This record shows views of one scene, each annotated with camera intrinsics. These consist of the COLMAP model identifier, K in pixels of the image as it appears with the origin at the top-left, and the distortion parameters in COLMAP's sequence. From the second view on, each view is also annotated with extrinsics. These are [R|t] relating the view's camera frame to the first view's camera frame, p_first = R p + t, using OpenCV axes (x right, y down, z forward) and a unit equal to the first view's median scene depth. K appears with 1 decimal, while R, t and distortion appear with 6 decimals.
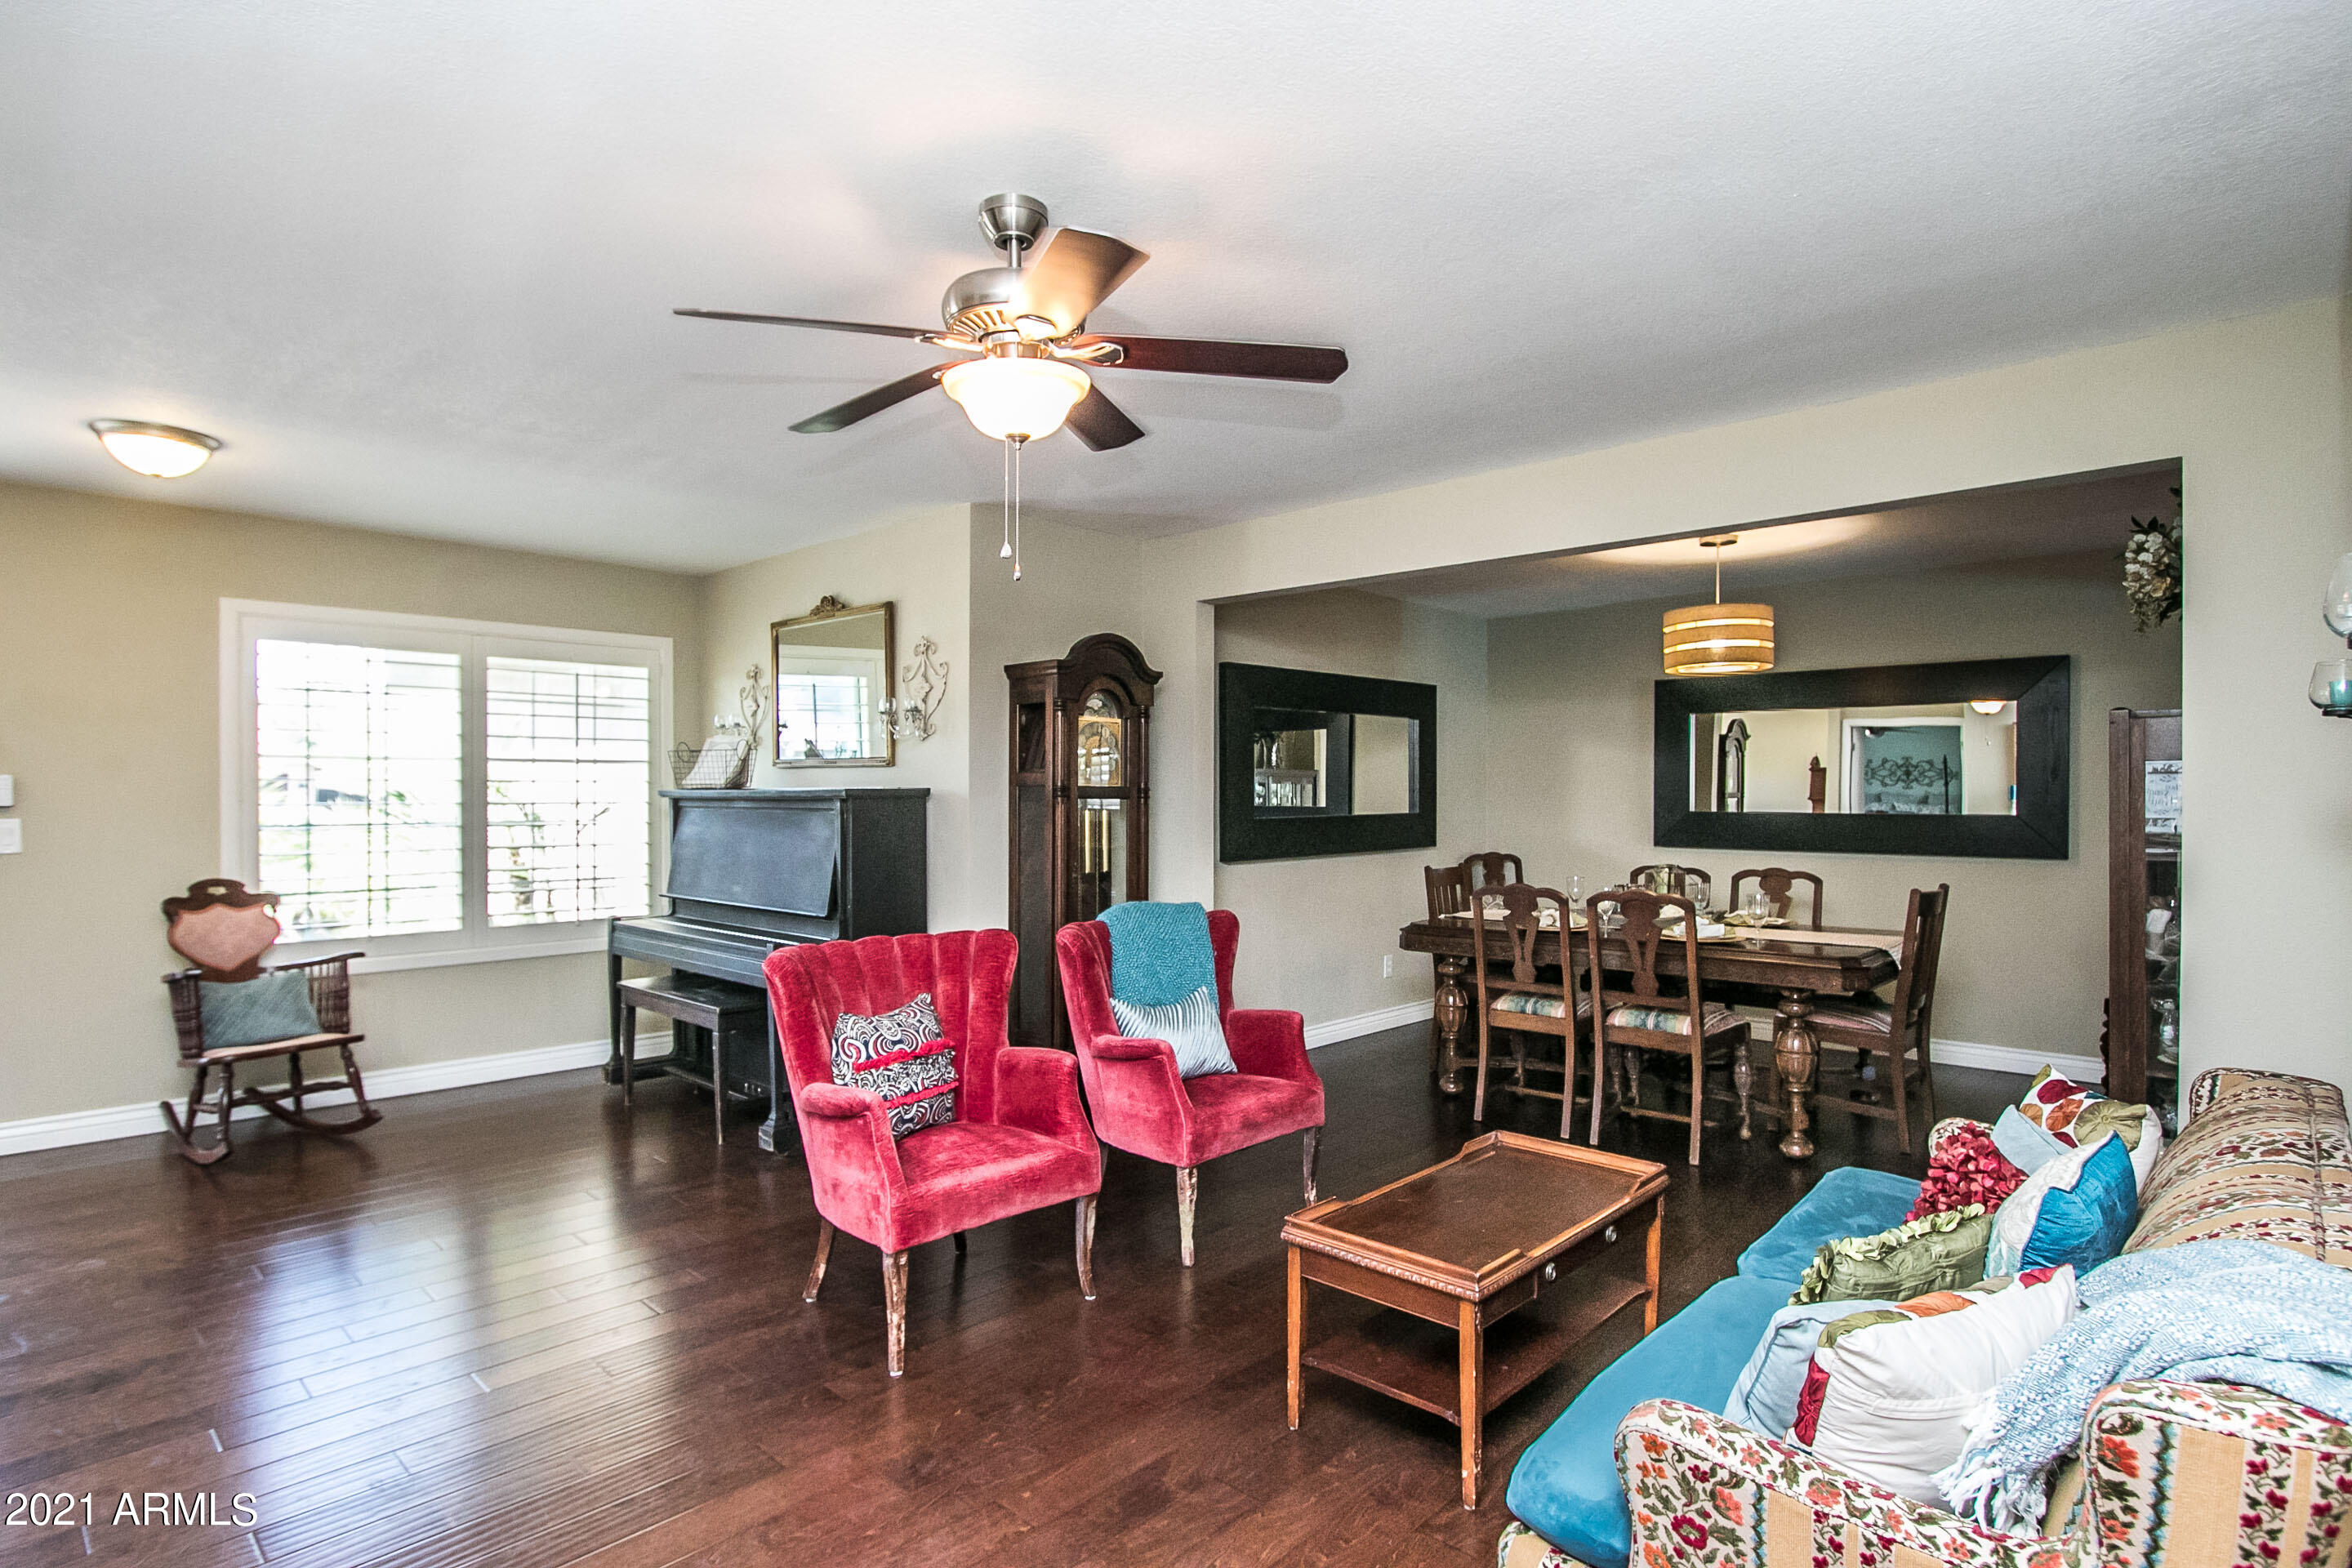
lens RADIAL K [[1210.0, 0, 1175.8], [0, 1210.0, 819.2], [0, 0, 1]] dist [-0.002342, -0.000788]
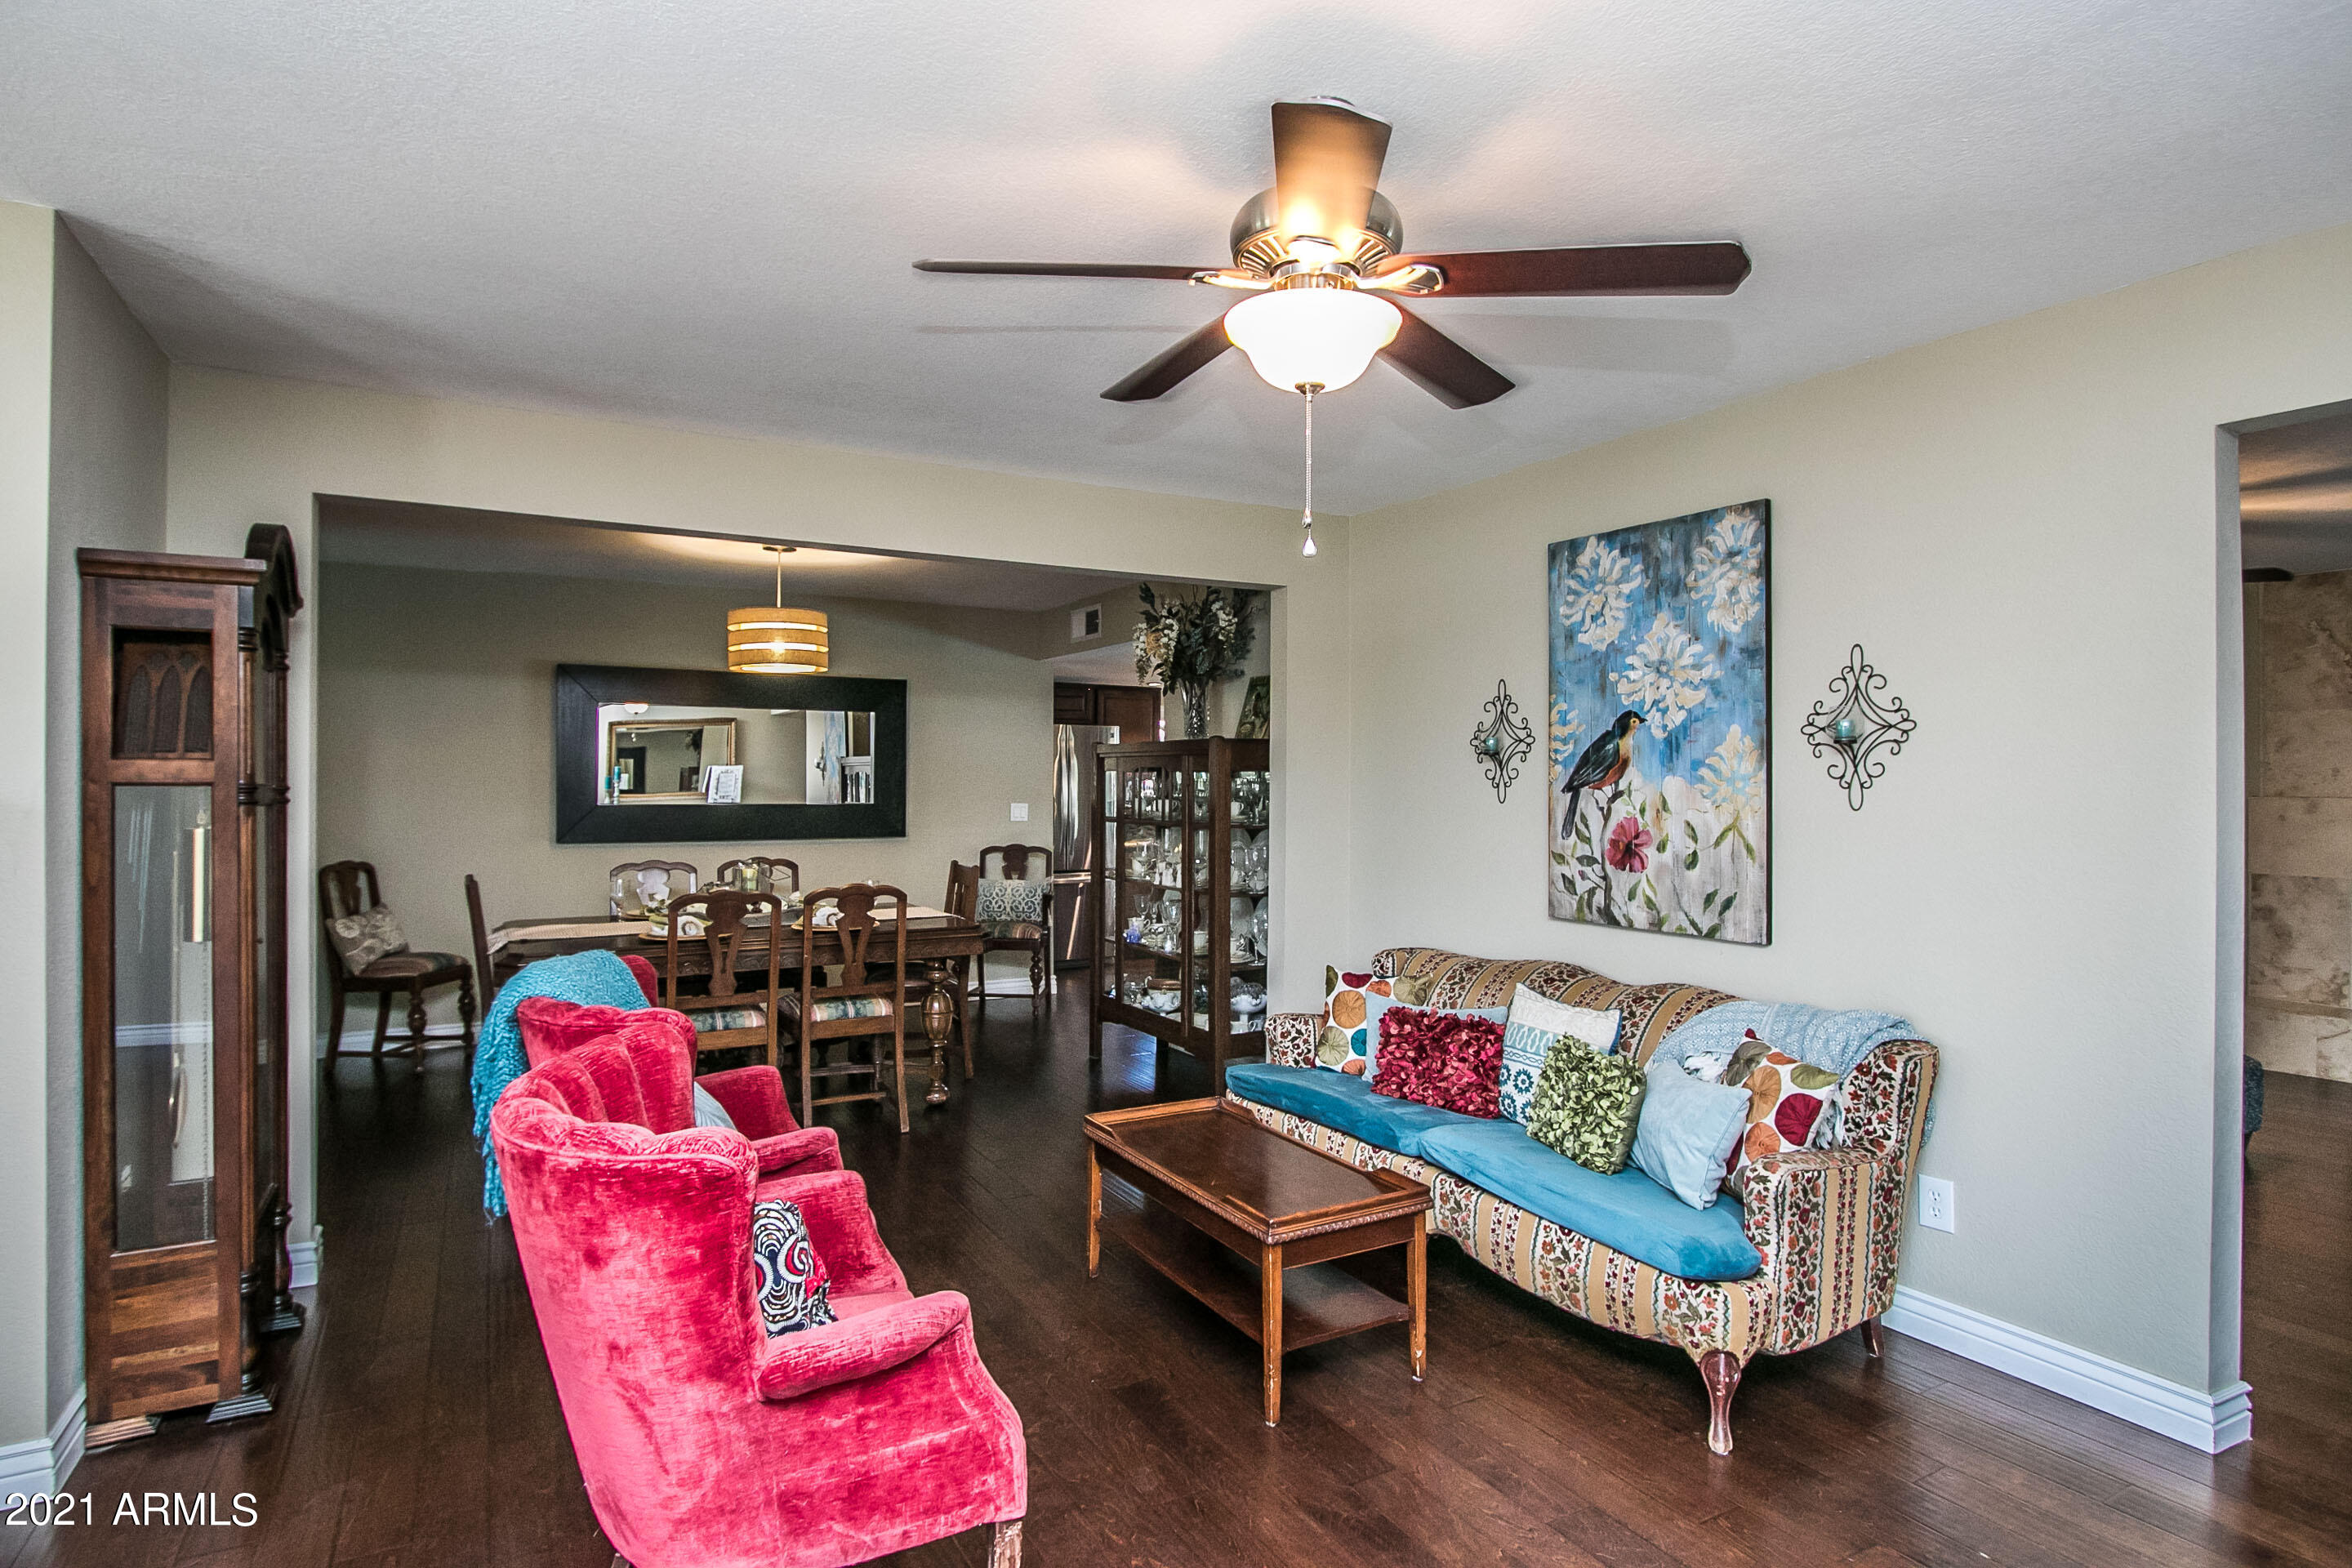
lens RADIAL K [[1208.3, 0, 1103.9], [0, 1208.3, 799.0], [0, 0, 1]] dist [-0.021414, 0.001680]
pose [[0.311300, -0.010337, 0.950255, -0.532996], [0.013383, 0.999889, 0.006492, -0.017377], [-0.950217, 0.010696, 0.311404, 0.484749]]
